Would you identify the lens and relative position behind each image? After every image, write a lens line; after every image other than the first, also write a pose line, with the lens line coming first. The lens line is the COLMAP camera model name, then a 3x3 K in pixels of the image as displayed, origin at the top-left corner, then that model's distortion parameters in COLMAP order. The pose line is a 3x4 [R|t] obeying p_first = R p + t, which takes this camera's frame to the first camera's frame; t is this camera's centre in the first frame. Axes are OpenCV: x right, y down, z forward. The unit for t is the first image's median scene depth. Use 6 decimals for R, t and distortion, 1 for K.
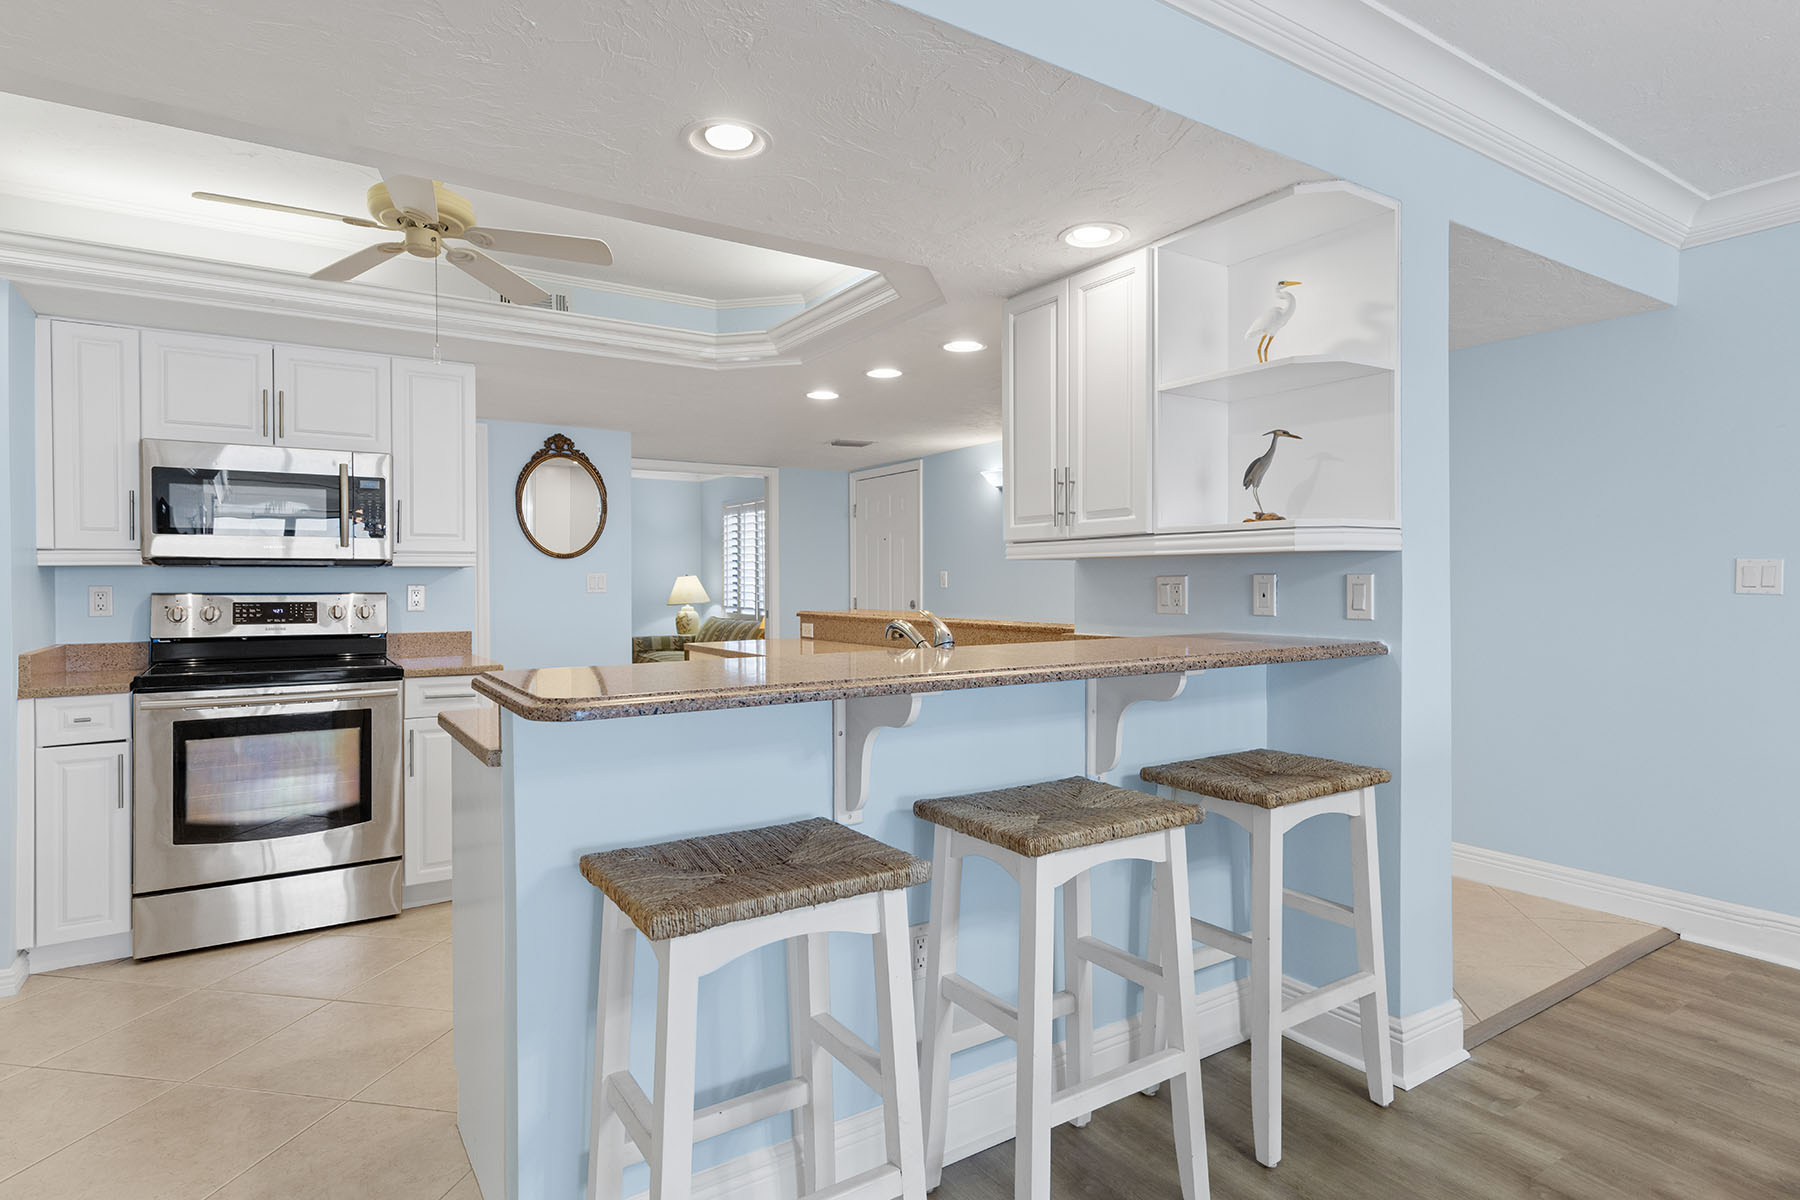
lens RADIAL K [[942.6, 0, 900.7], [0, 942.6, 583.5], [0, 0, 1]] dist [0.005382, 0.000650]
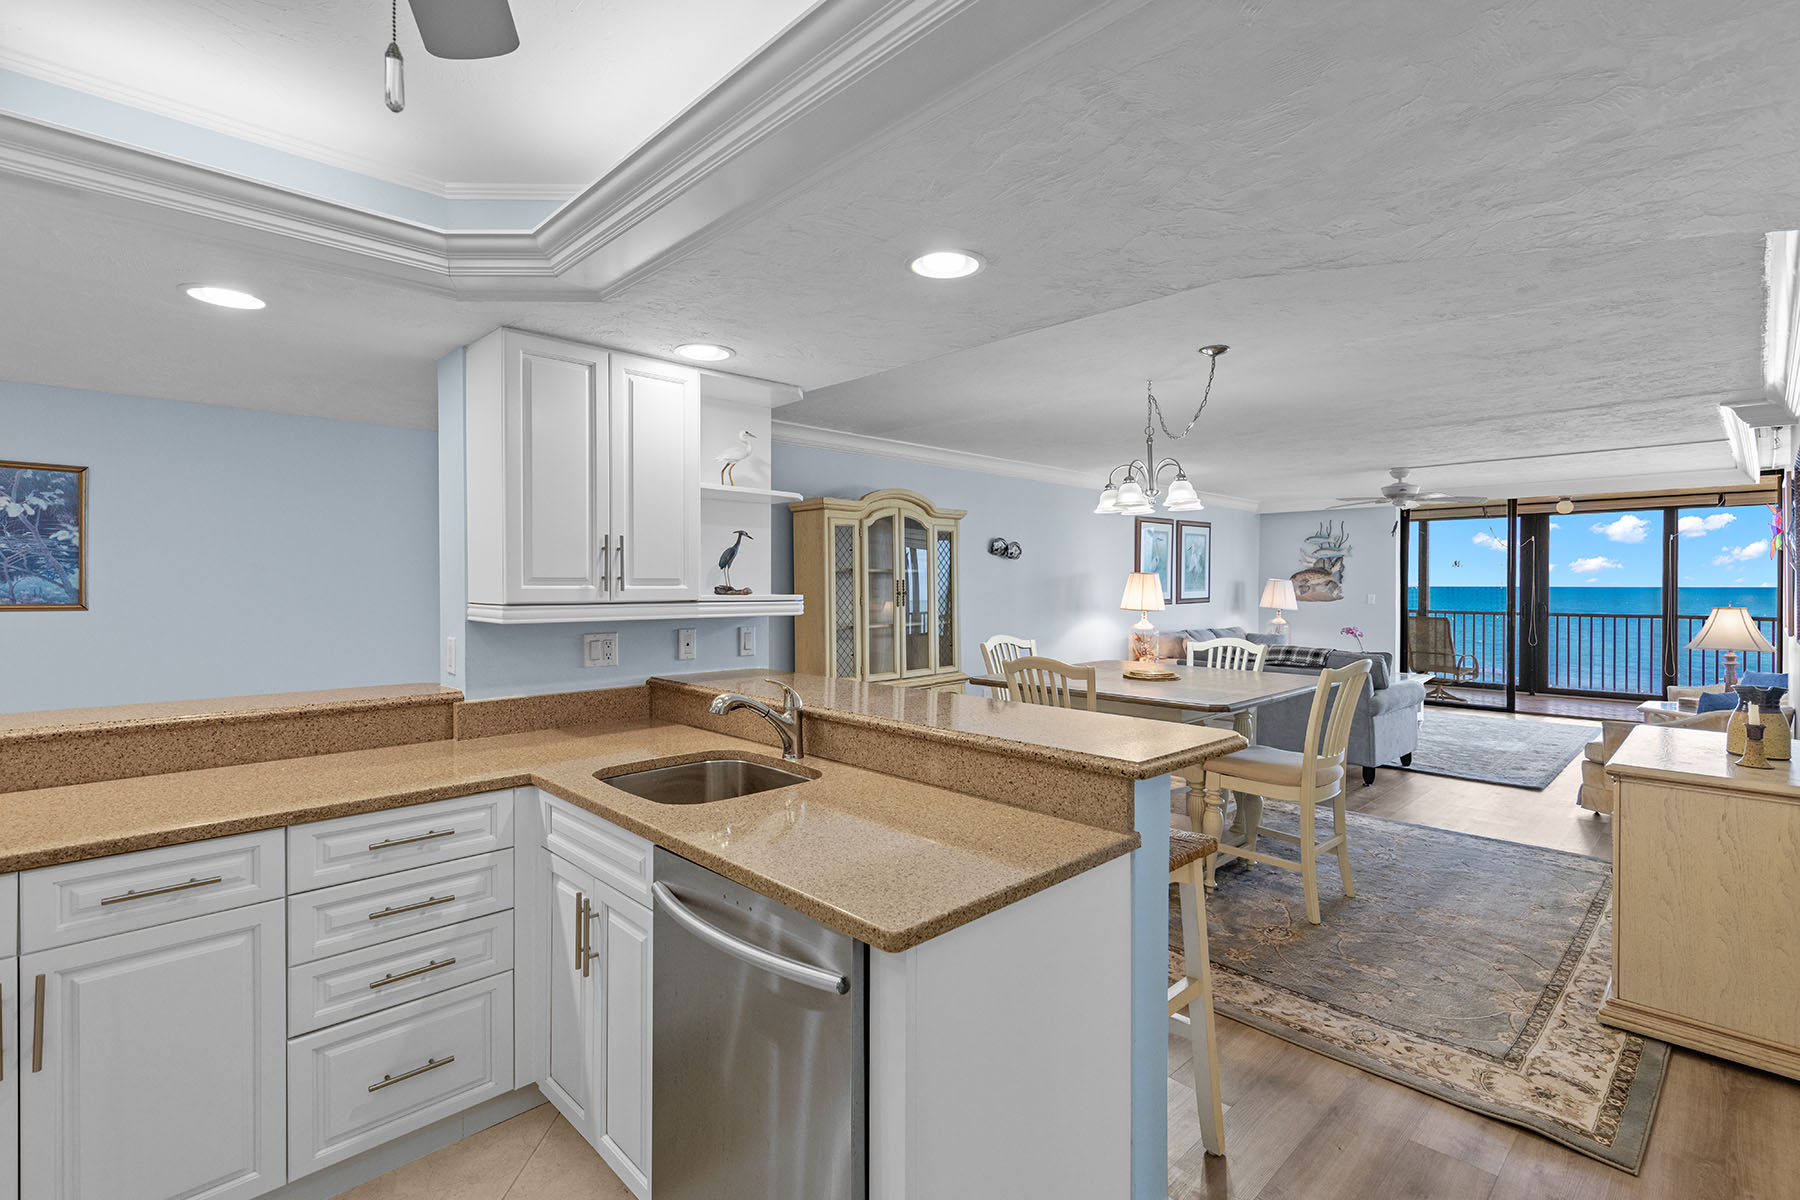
lens RADIAL K [[829.5, 0, 903.6], [0, 829.5, 588.9], [0, 0, 1]] dist [0.003584, 0.000331]
pose [[-0.189760, -0.001451, 0.981829, -0.607112], [0.003691, 0.999991, 0.002191, -0.049565], [-0.981823, 0.004040, -0.189753, 0.663757]]
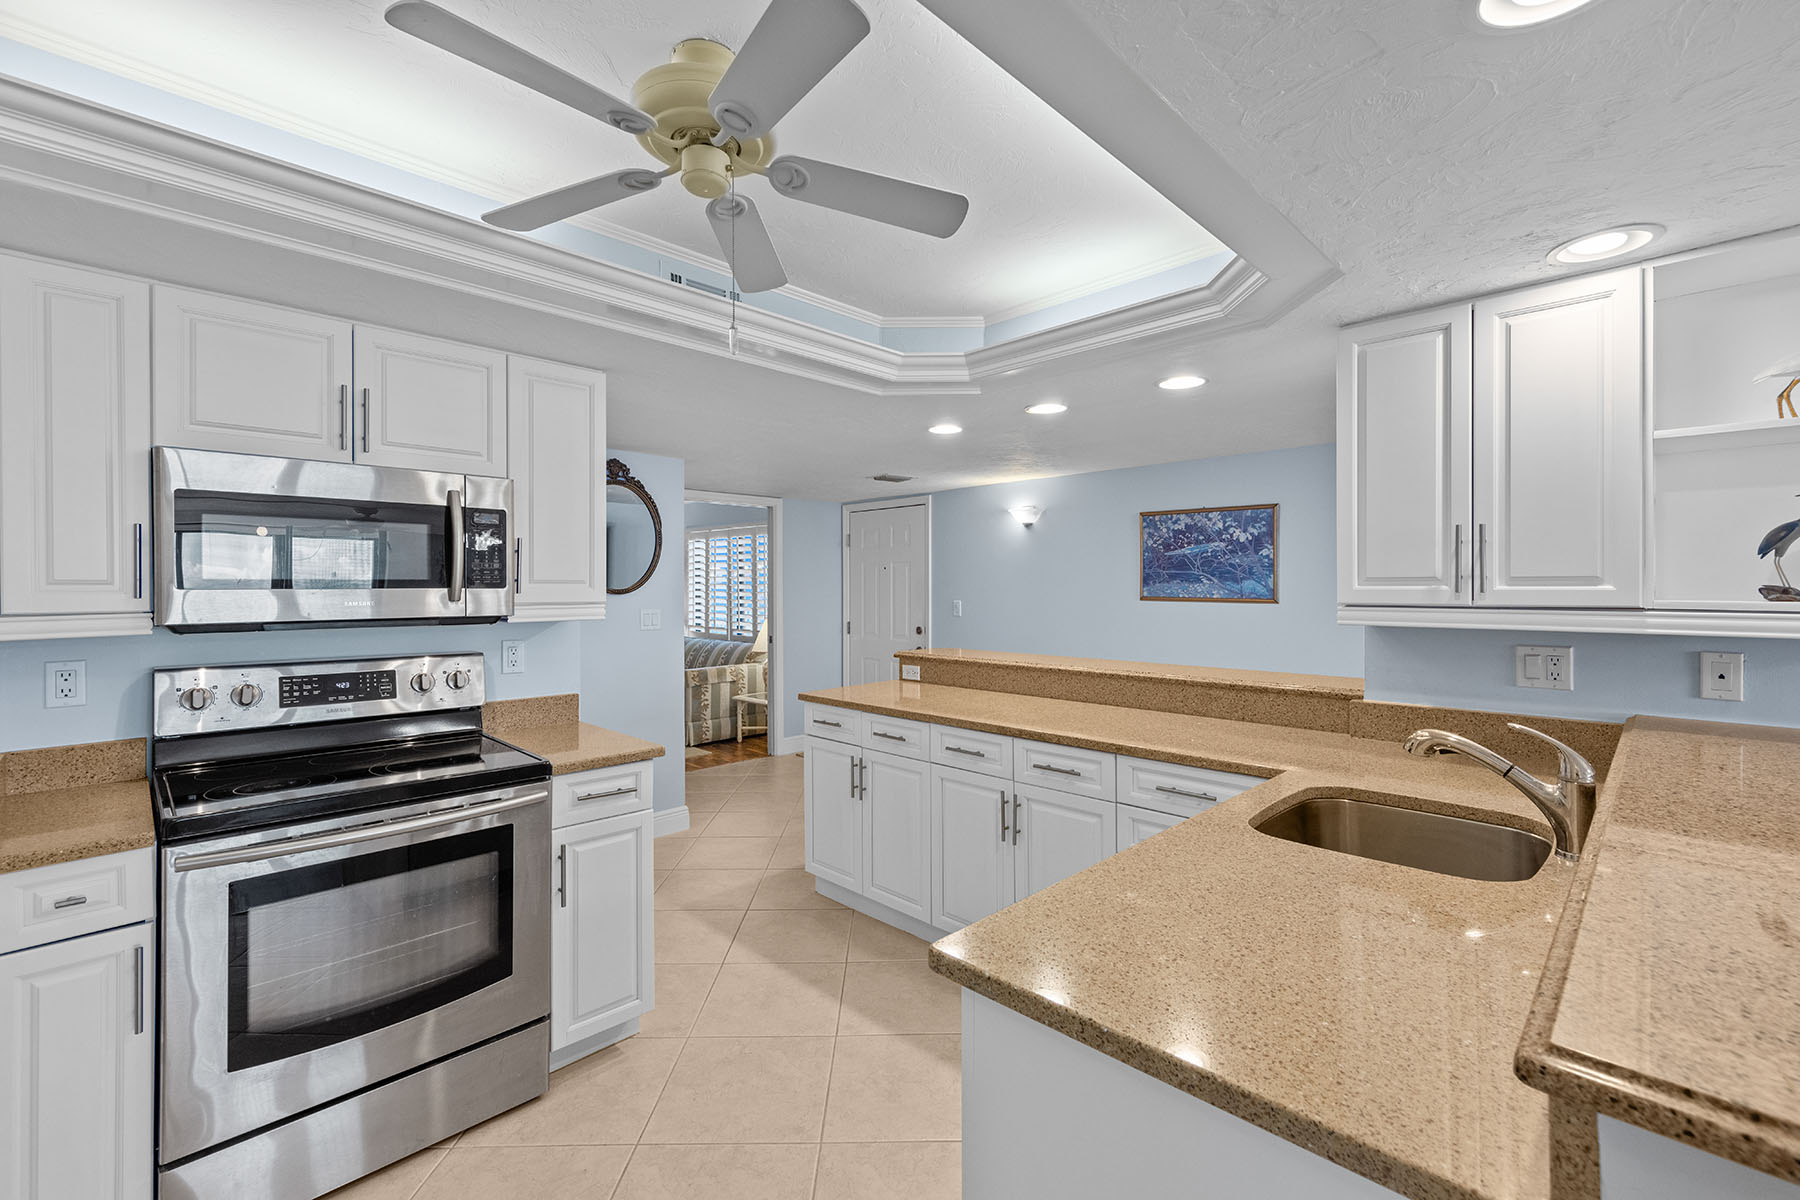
lens RADIAL K [[755.7, 0, 907.5], [0, 755.7, 586.6], [0, 0, 1]] dist [0.002734, 0.000166]
pose [[0.978102, 0.002240, 0.208112, -0.361520], [-0.001481, 0.999992, -0.003799, -0.048525], [-0.208119, 0.003407, 0.978098, 0.336754]]
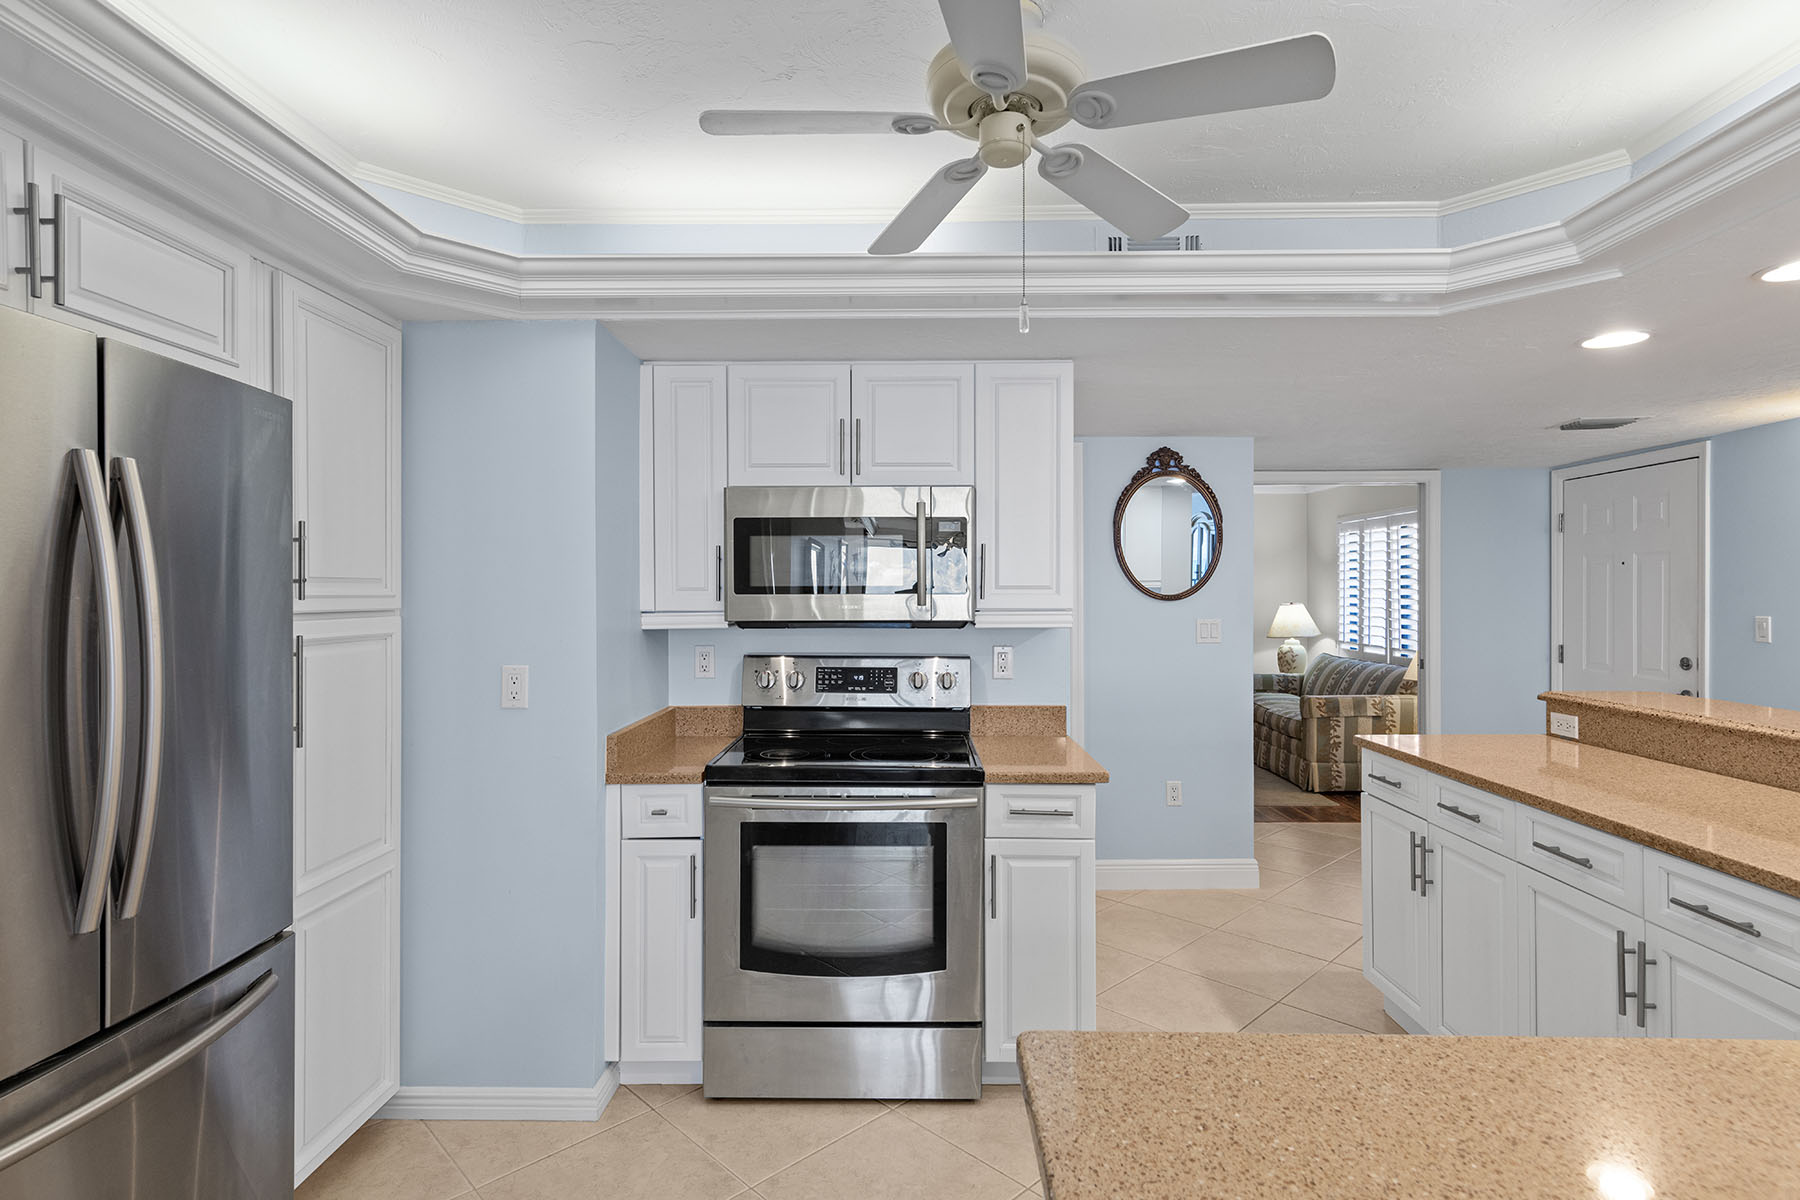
lens RADIAL K [[897.0, 0, 908.0], [0, 897.0, 595.7], [0, 0, 1]] dist [0.006953, 0.000329]
pose [[0.829333, 0.005334, -0.558729, -0.173671], [-0.004216, 0.999986, 0.003288, -0.049876], [0.558739, -0.000371, 0.829344, 0.362909]]
